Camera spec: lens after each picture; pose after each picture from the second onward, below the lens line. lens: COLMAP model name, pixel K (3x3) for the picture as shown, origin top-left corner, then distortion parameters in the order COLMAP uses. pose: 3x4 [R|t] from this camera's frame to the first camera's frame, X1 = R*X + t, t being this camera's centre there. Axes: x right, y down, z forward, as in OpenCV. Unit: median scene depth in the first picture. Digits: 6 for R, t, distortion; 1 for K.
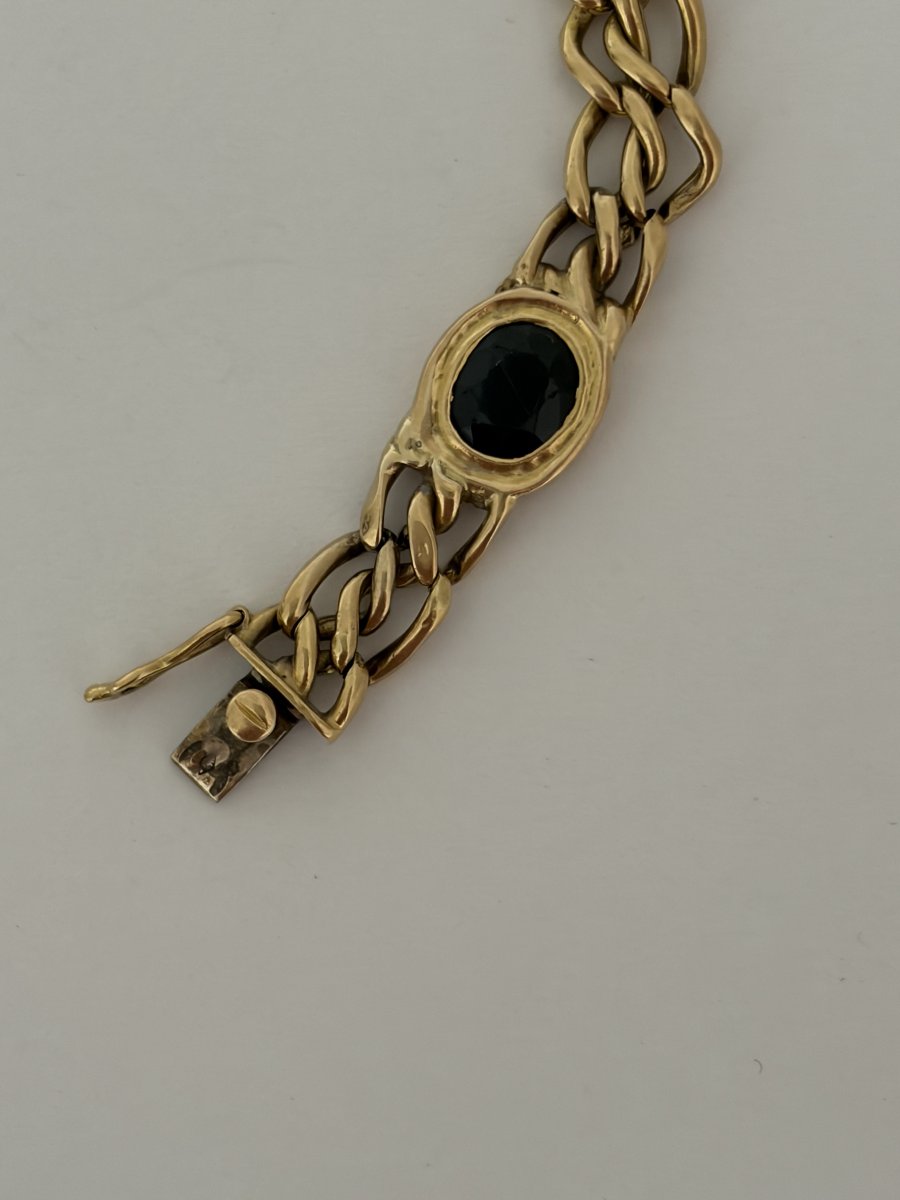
lens RADIAL K [[2821.5, 0, 445.0], [0, 2821.5, 605.5], [0, 0, 1]] dist [0.066302, 0.000000]
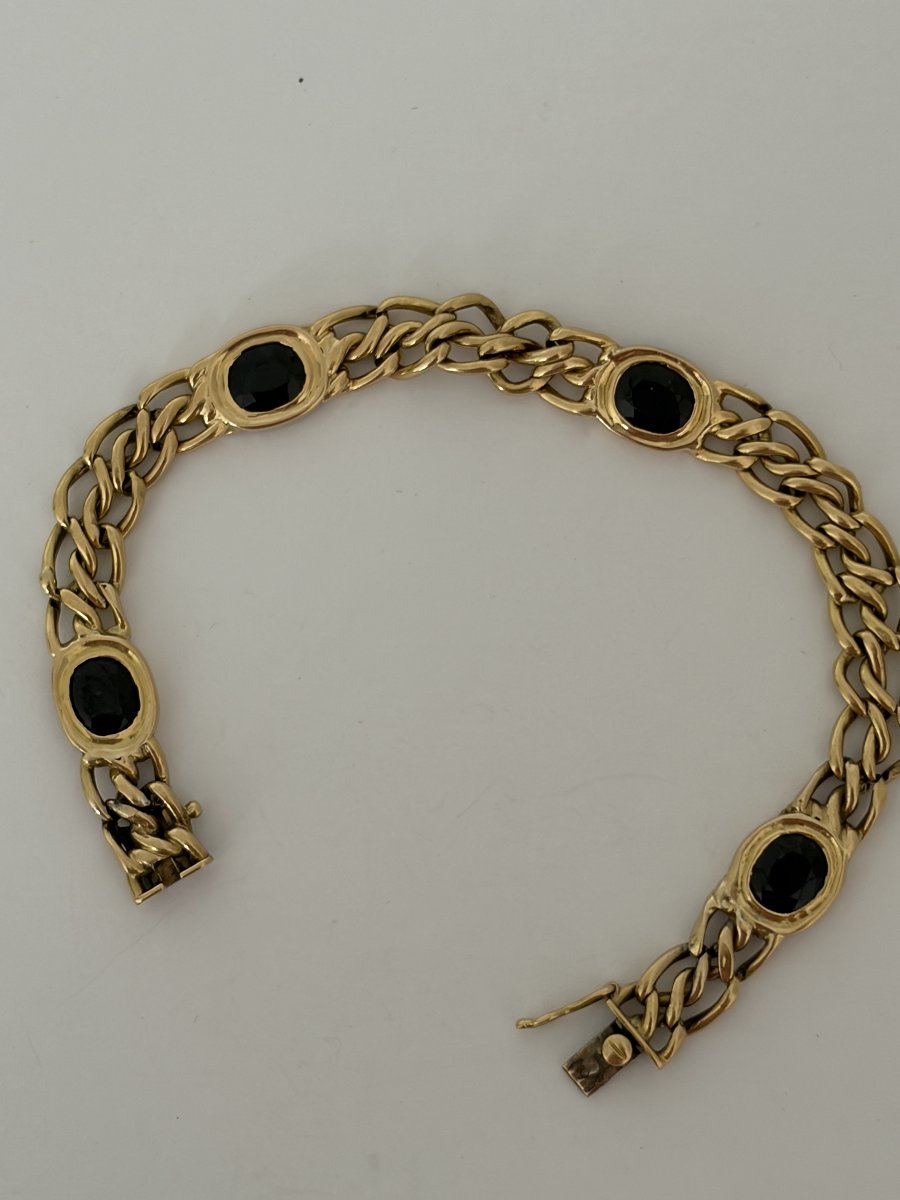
lens RADIAL K [[2821.5, 0, 457.8], [0, 2821.5, 590.3], [0, 0, 1]] dist [0.066302, 0.000000]
pose [[0.992869, 0.095279, -0.071650, -0.067125], [-0.100618, 0.992093, -0.075017, -0.096866], [0.063936, 0.081691, 0.994605, -0.714446]]
